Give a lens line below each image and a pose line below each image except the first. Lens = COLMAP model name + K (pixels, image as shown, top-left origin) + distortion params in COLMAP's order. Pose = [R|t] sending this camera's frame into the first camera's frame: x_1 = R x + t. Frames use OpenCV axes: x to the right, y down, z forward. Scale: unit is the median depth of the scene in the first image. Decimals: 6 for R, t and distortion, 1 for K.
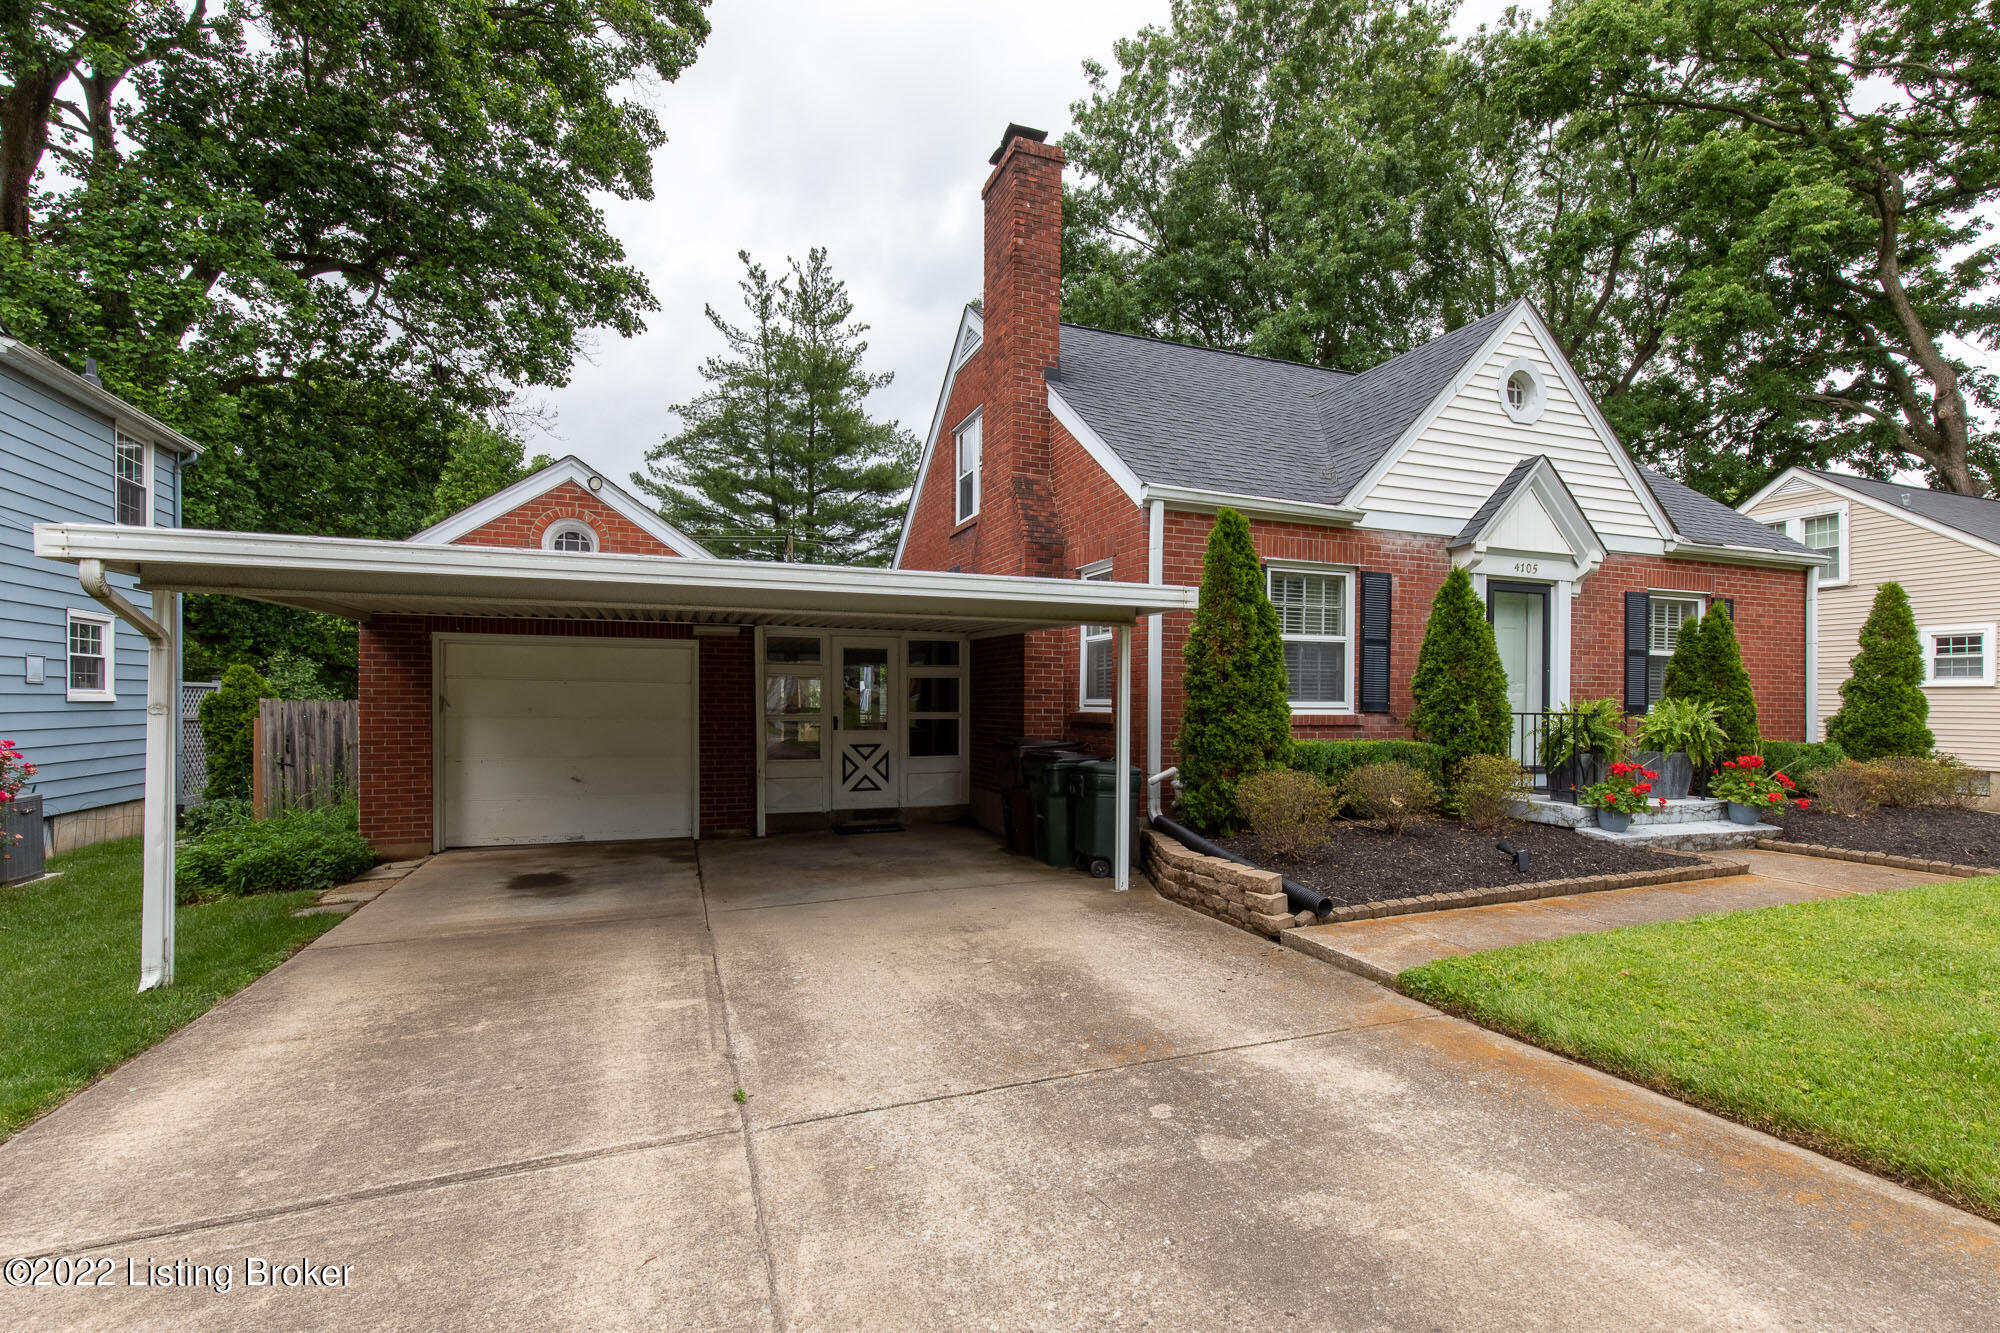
lens RADIAL K [[959.1, 0, 1004.2], [0, 959.1, 692.4], [0, 0, 1]] dist [-0.058692, 0.000058]
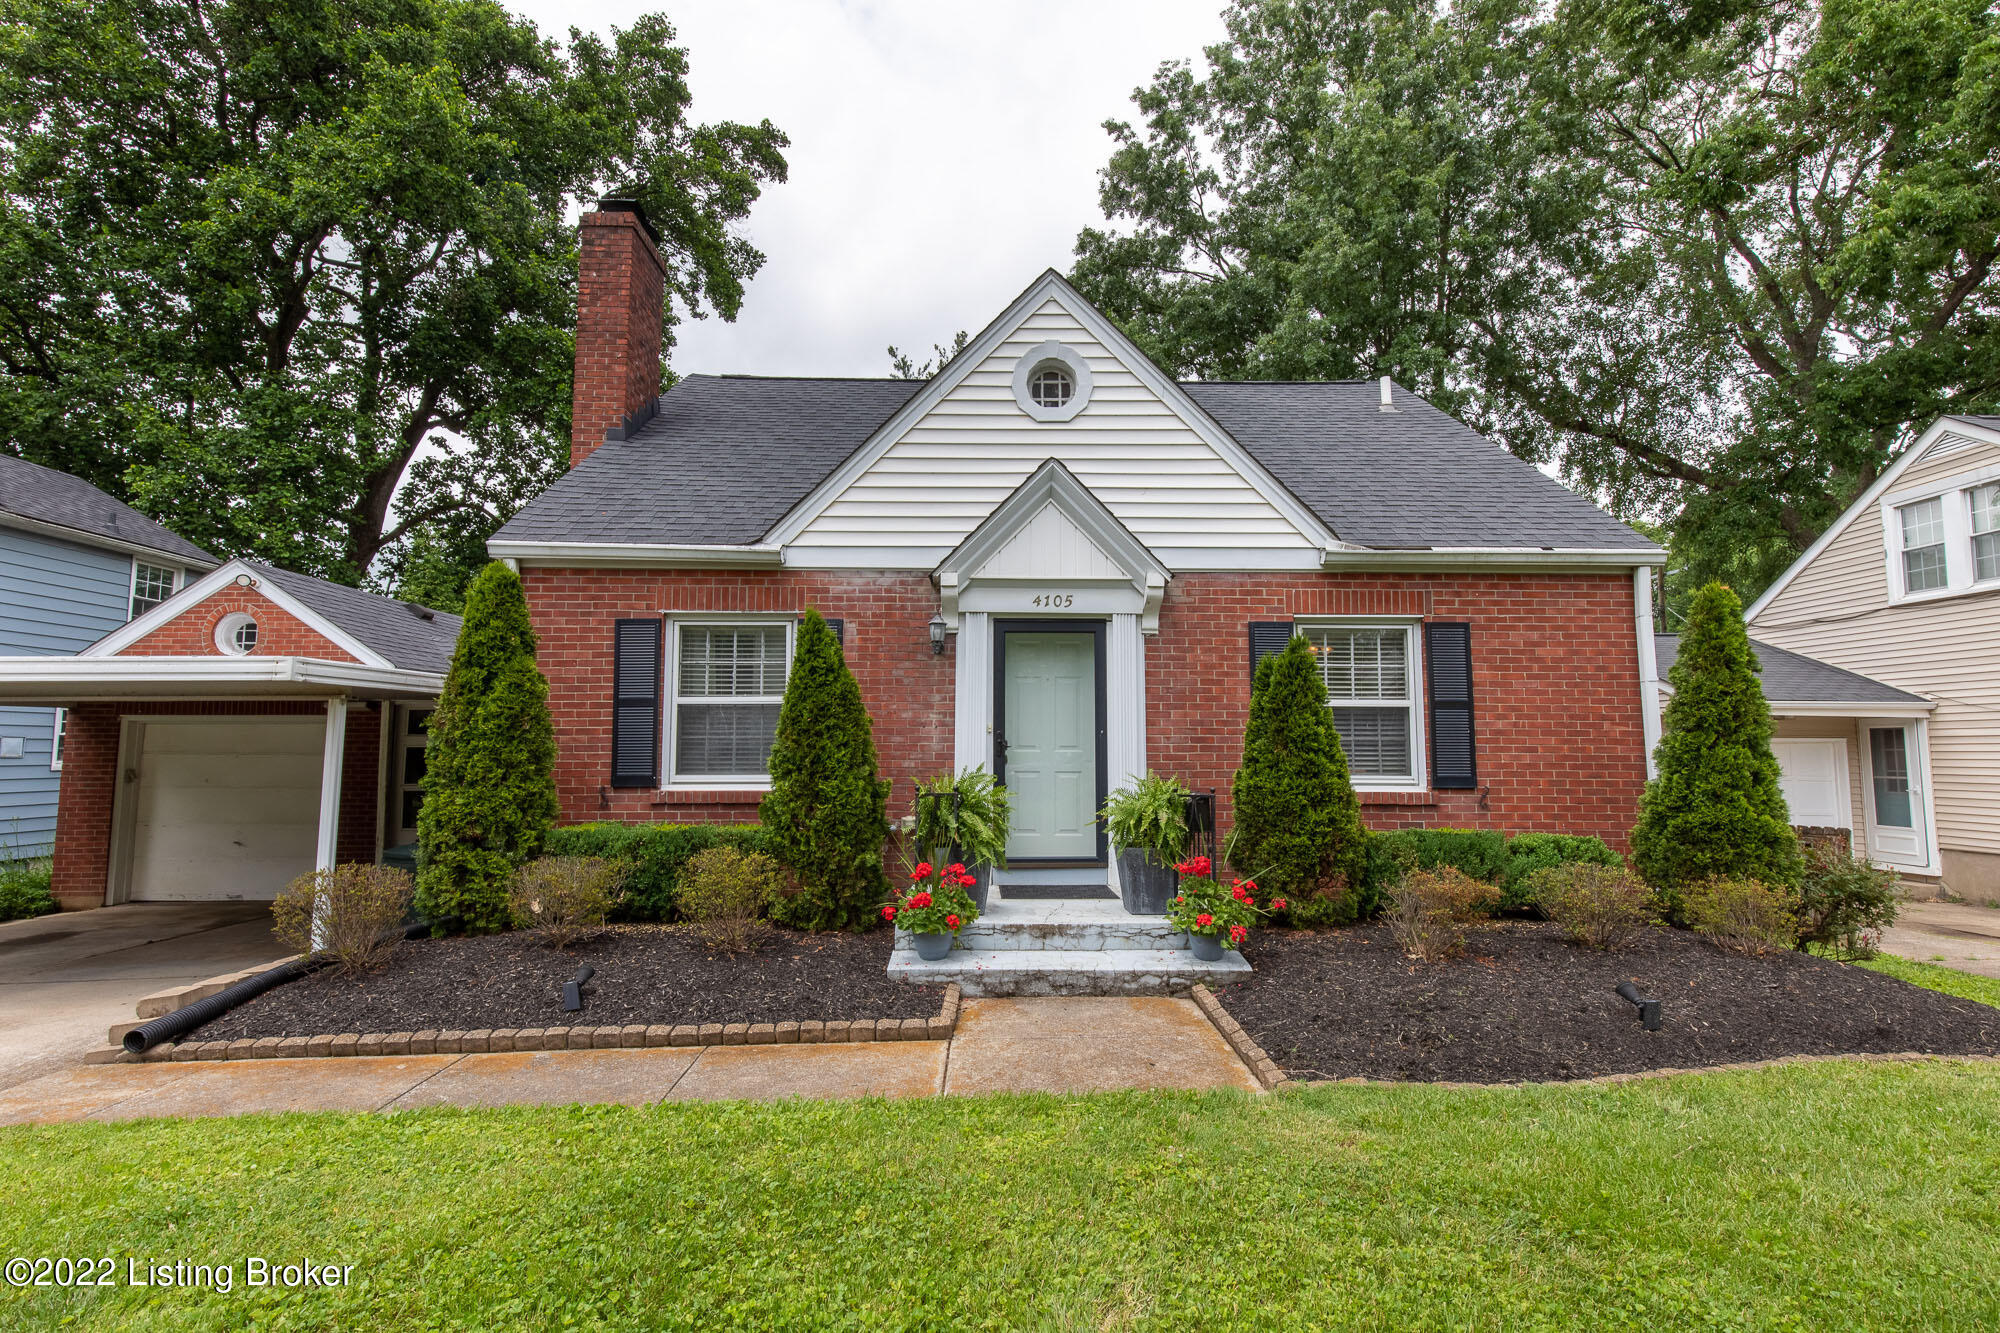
lens RADIAL K [[914.3, 0, 1002.9], [0, 914.3, 694.0], [0, 0, 1]] dist [0.002550, 0.000832]
pose [[0.939149, -0.029941, -0.342203, 0.764961], [0.001878, 0.996627, -0.082048, 0.006139], [0.343505, 0.076413, 0.936037, 0.280983]]
